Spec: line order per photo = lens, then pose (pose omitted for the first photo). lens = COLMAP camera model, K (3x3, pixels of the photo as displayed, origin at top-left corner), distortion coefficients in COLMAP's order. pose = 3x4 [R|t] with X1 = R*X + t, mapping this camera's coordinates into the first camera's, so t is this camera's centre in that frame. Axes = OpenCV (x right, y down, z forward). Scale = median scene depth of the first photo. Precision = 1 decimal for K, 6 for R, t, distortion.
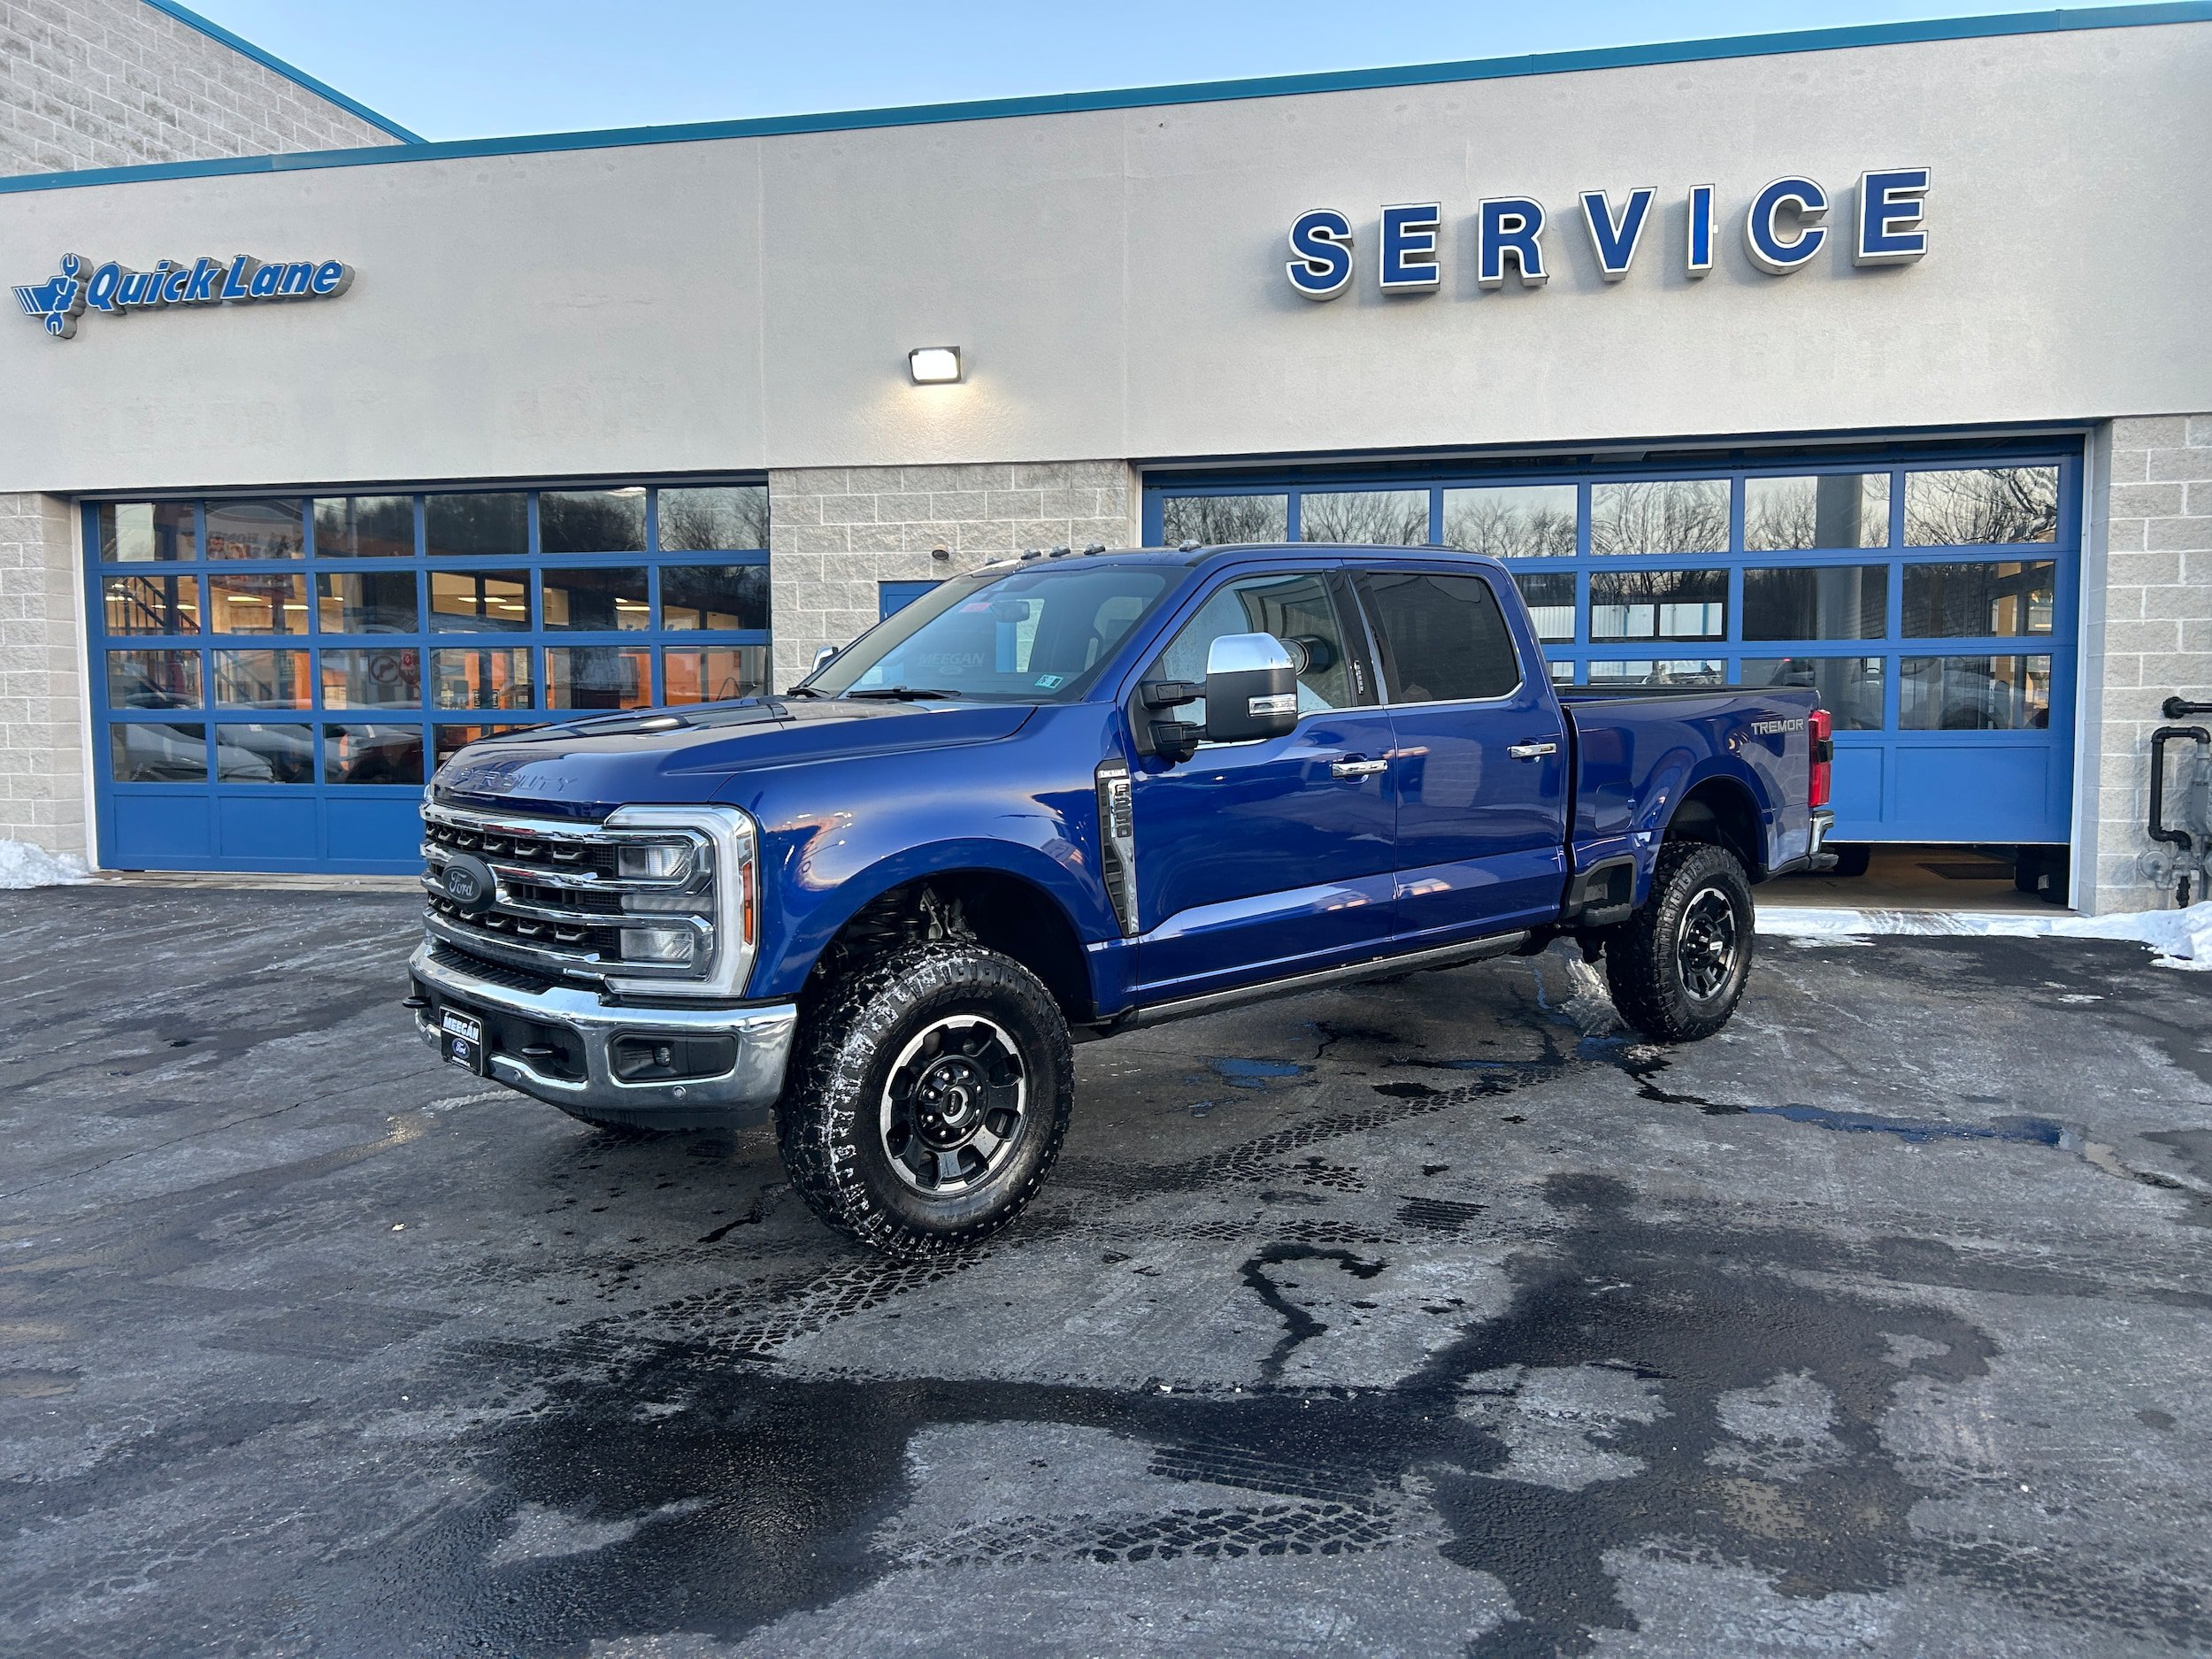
lens RADIAL K [[1658.5, 0, 1121.8], [0, 1658.5, 829.3], [0, 0, 1]] dist [0.054370, -0.059077]
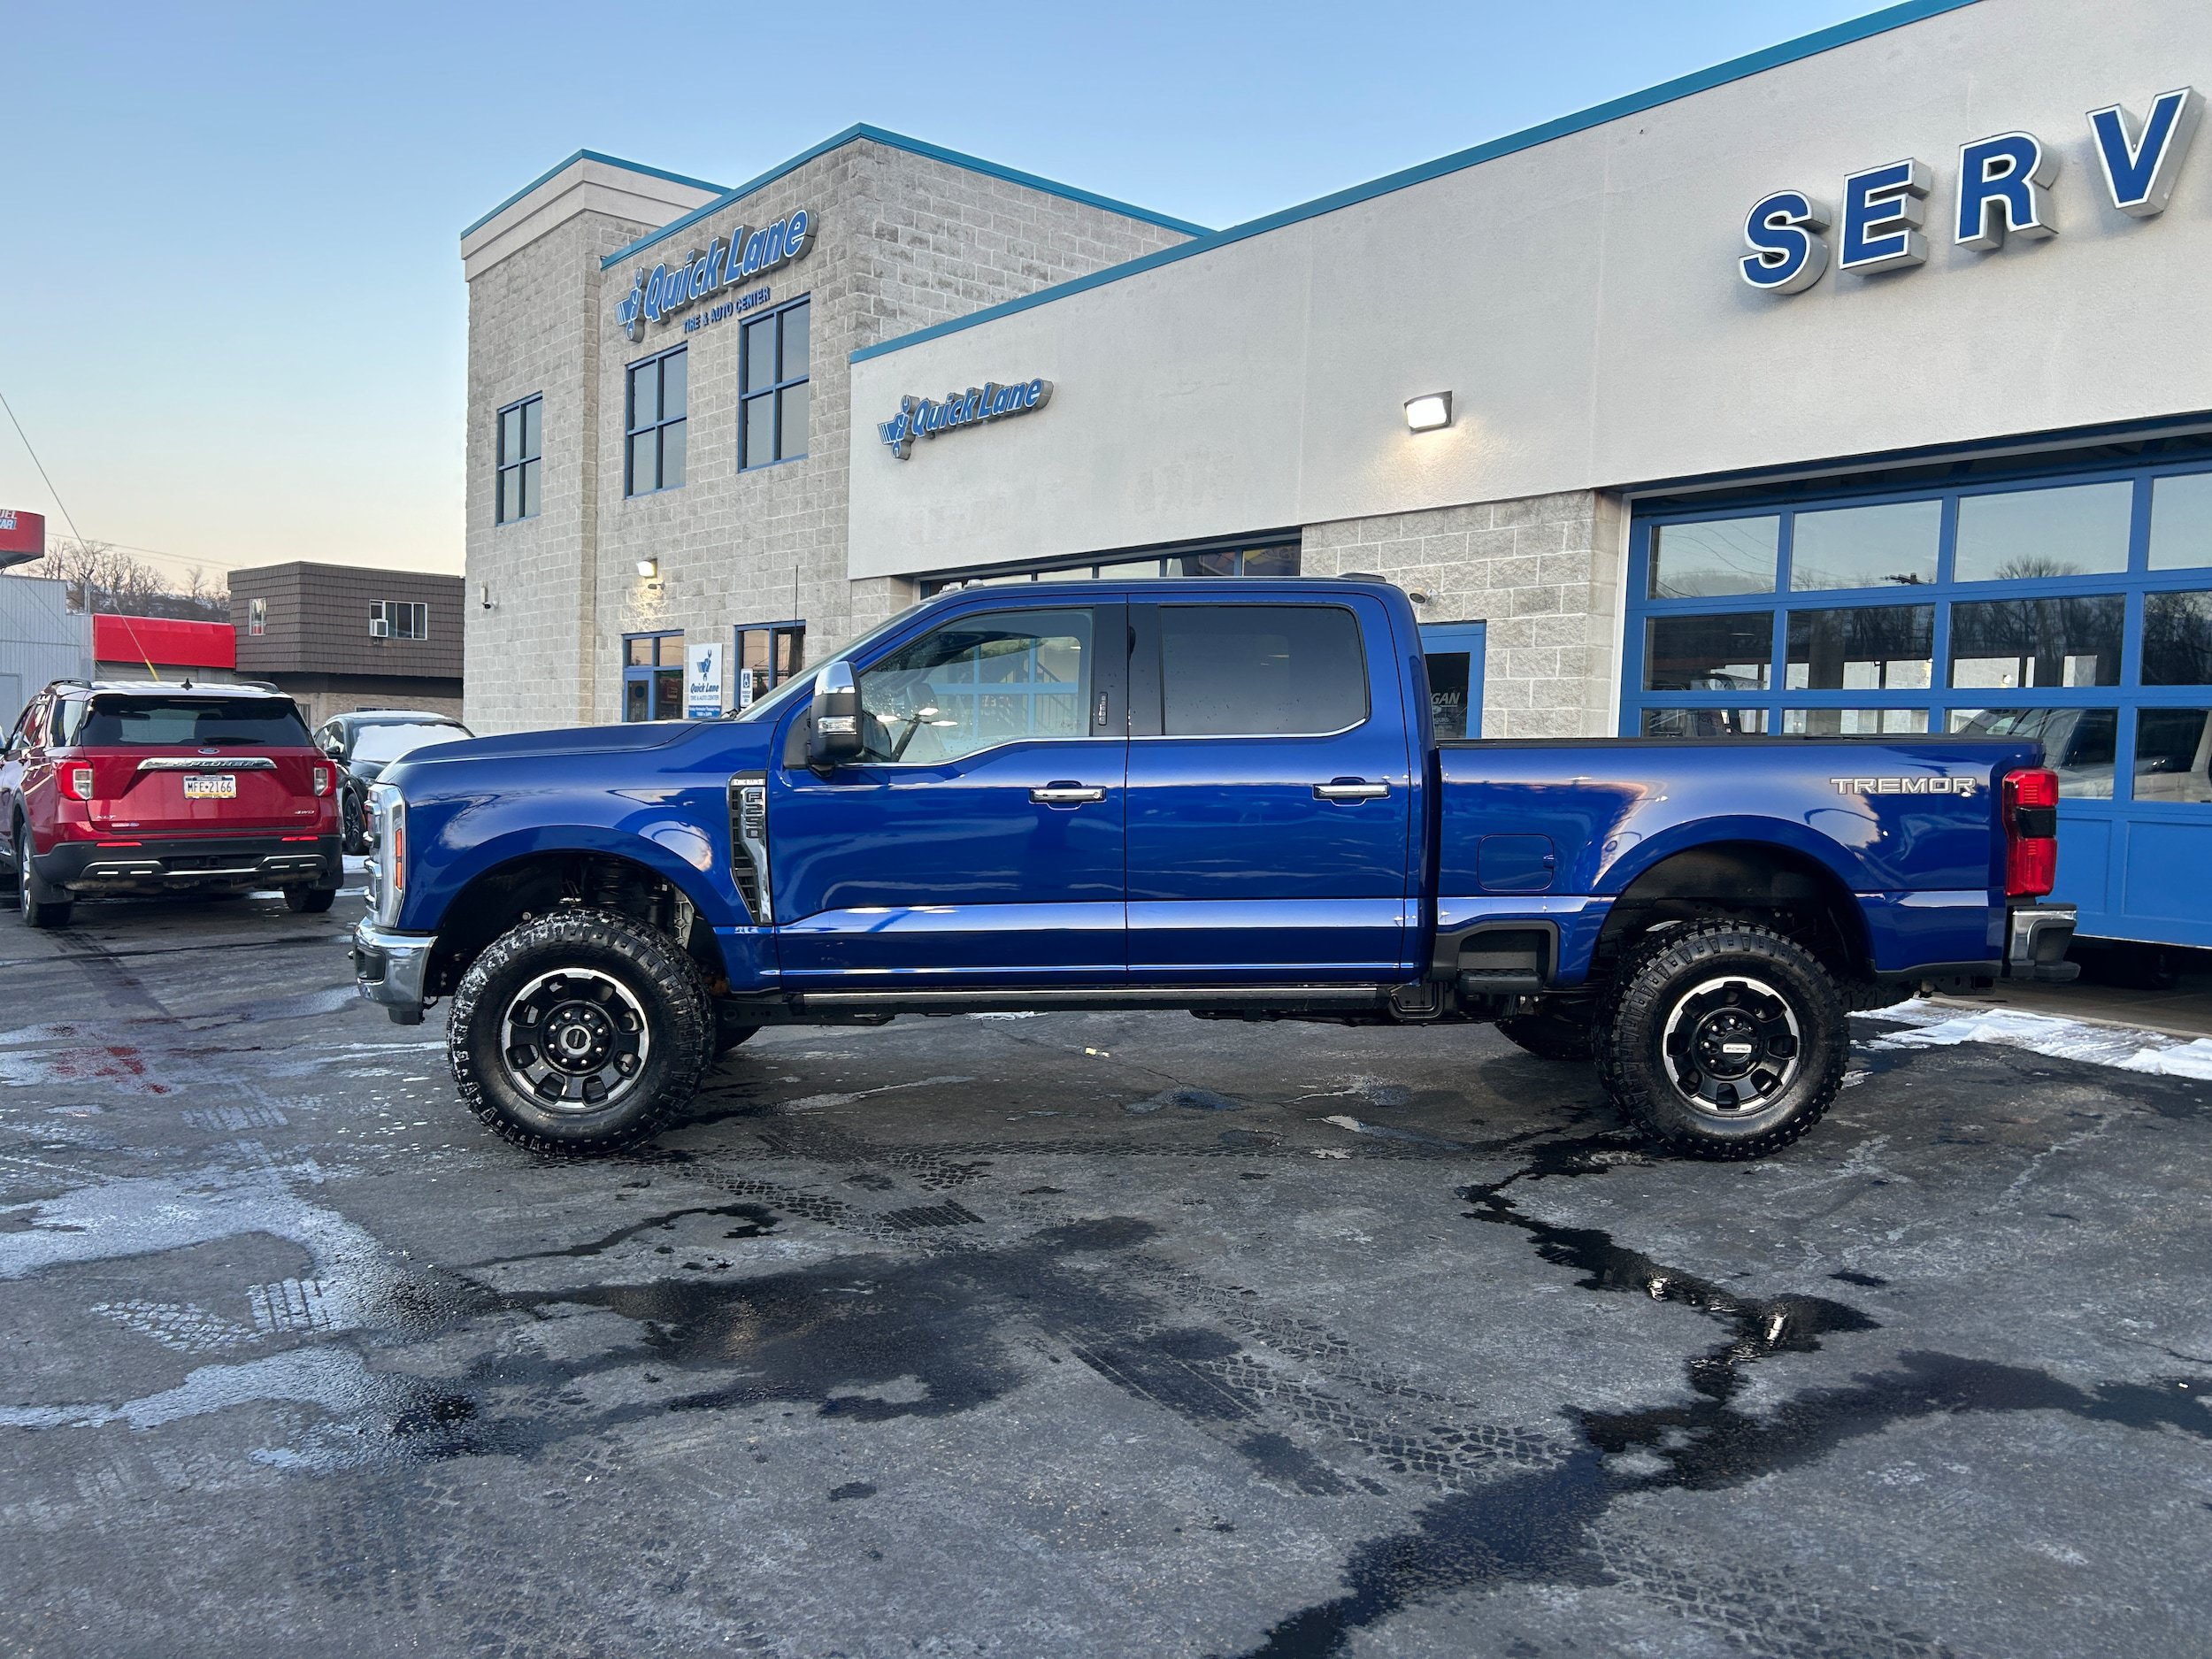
lens RADIAL K [[1657.2, 0, 1130.7], [0, 1657.2, 840.3], [0, 0, 1]] dist [0.048092, -0.040790]
pose [[0.778615, 0.059279, -0.624696, 0.957924], [-0.075415, 0.997152, 0.000626, -0.015001], [0.622954, 0.046624, 0.780868, 0.264977]]
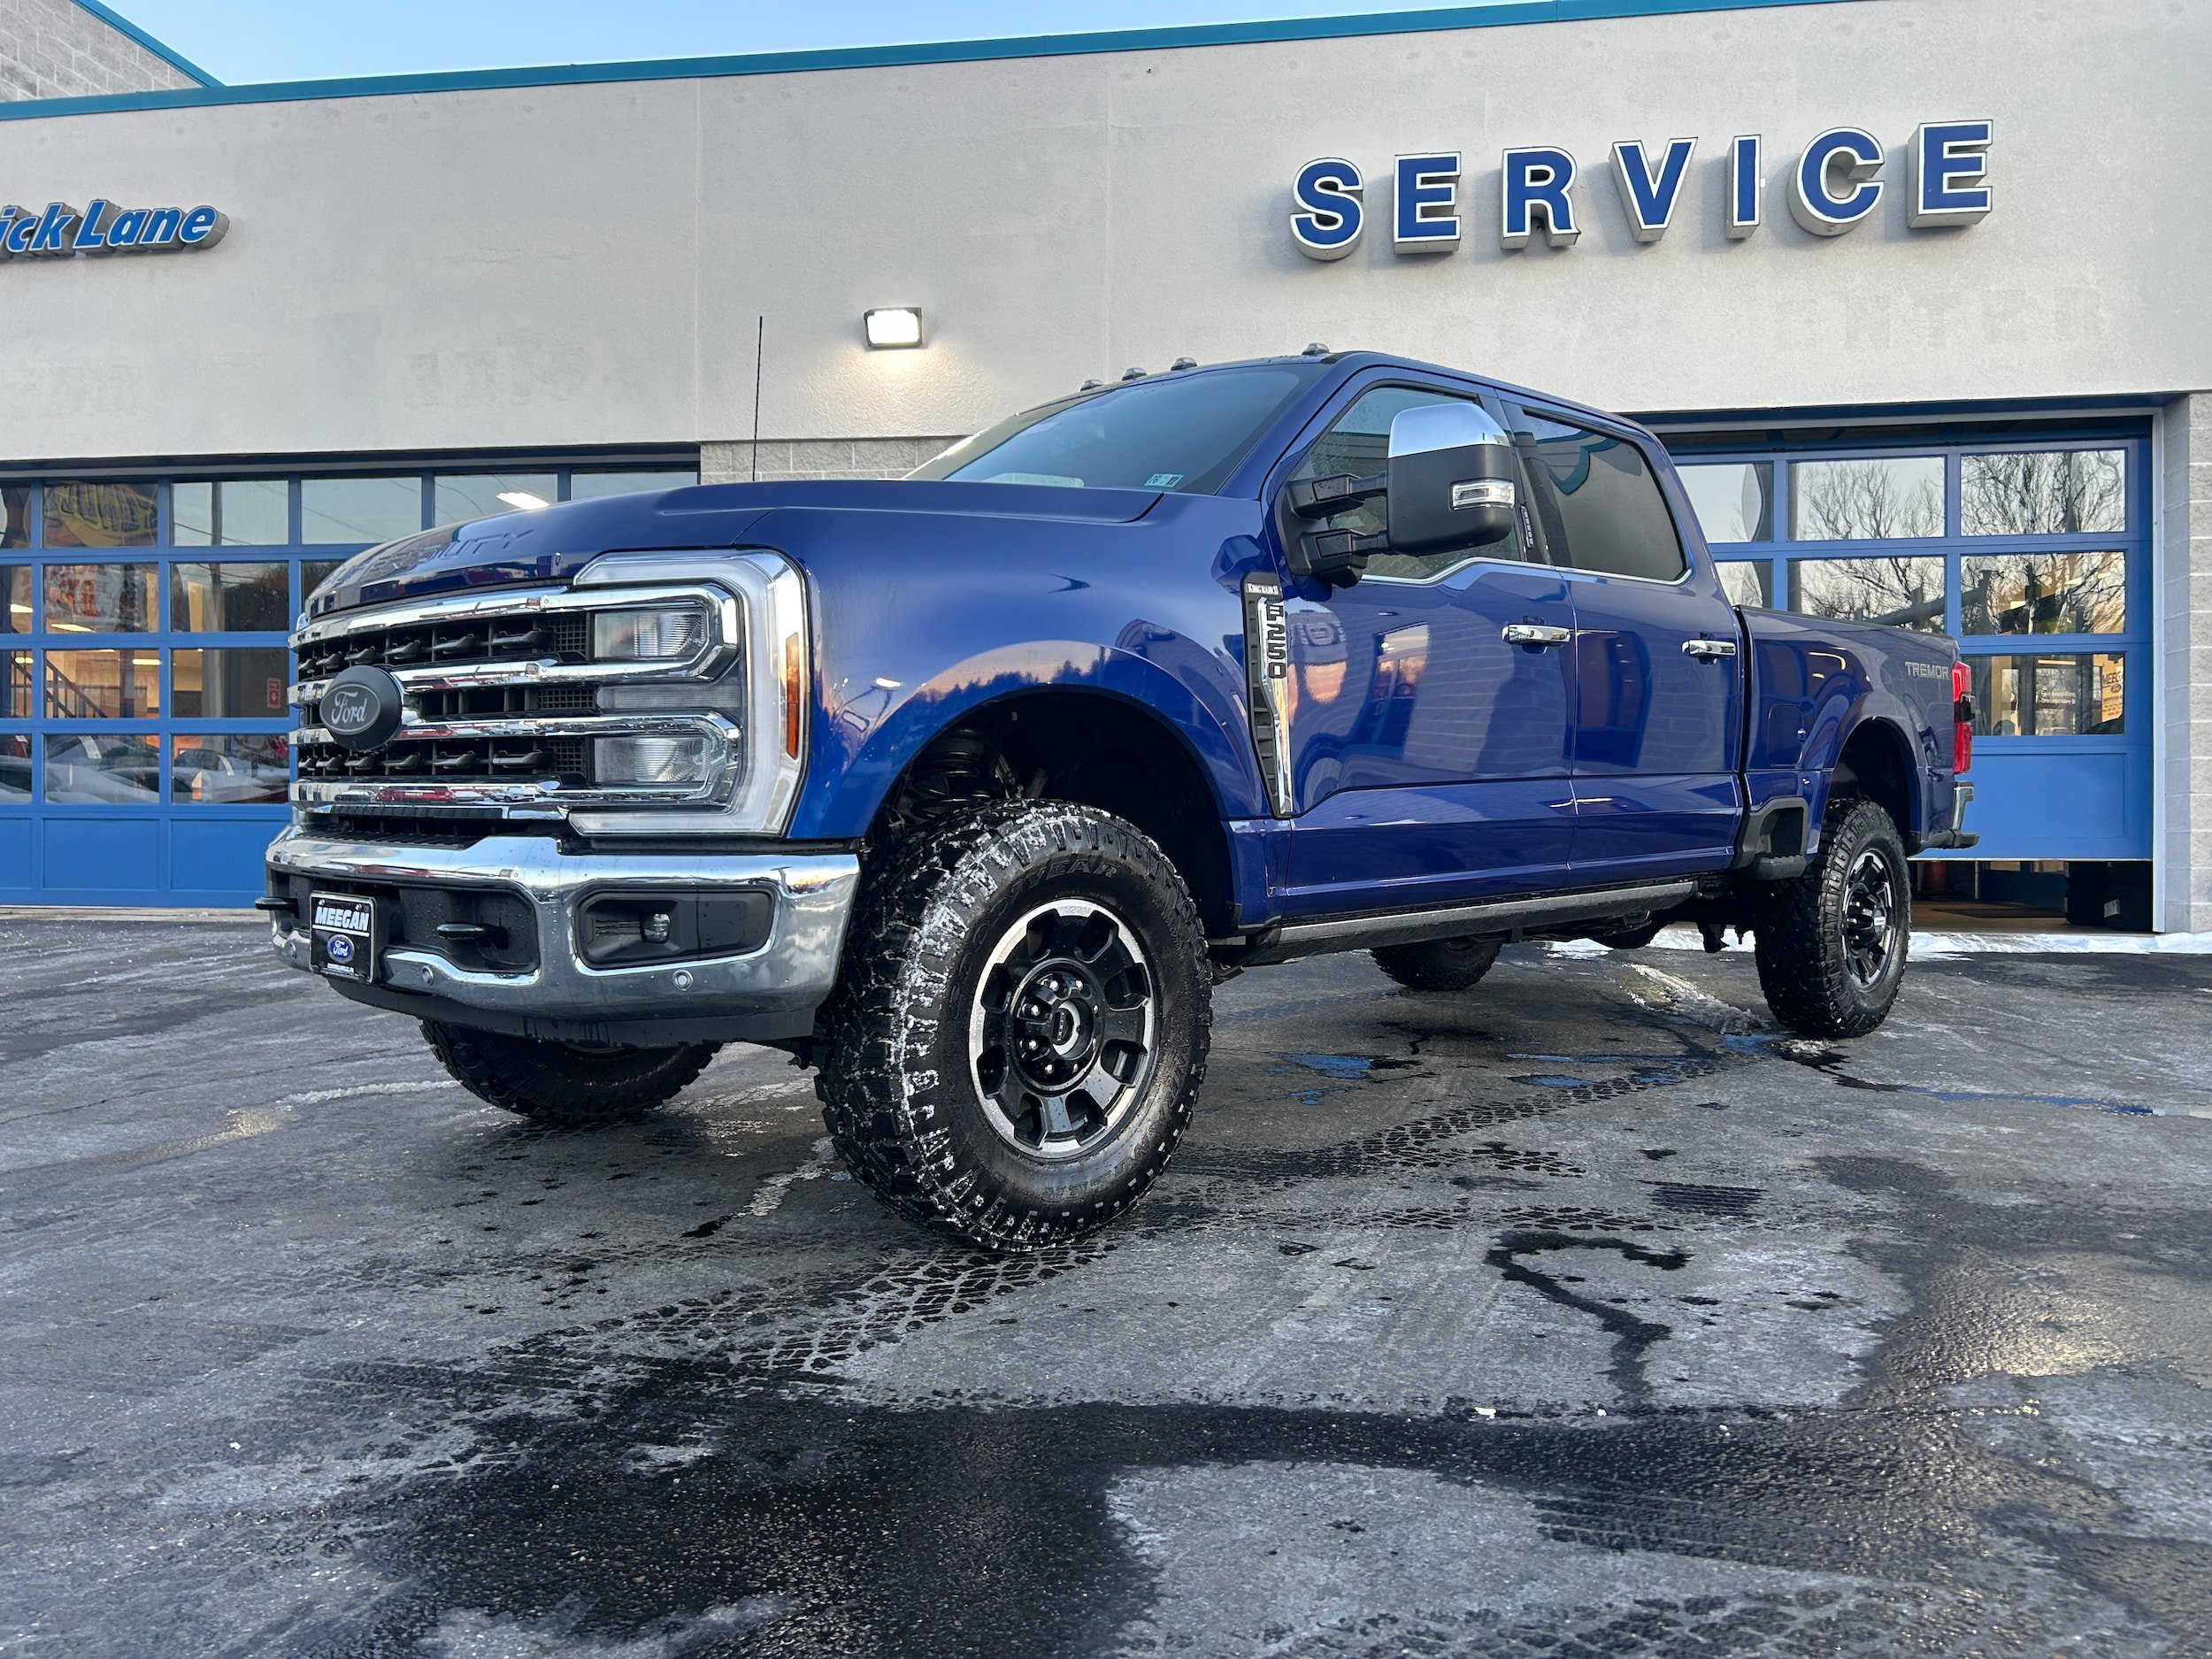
lens RADIAL K [[1658.7, 0, 1109.0], [0, 1658.7, 826.2], [0, 0, 1]] dist [0.060750, -0.068336]
pose [[0.998094, 0.006843, 0.061330, -0.120708], [-0.002508, 0.997510, -0.070485, 0.125344], [-0.061659, 0.070197, 0.995626, 0.287281]]
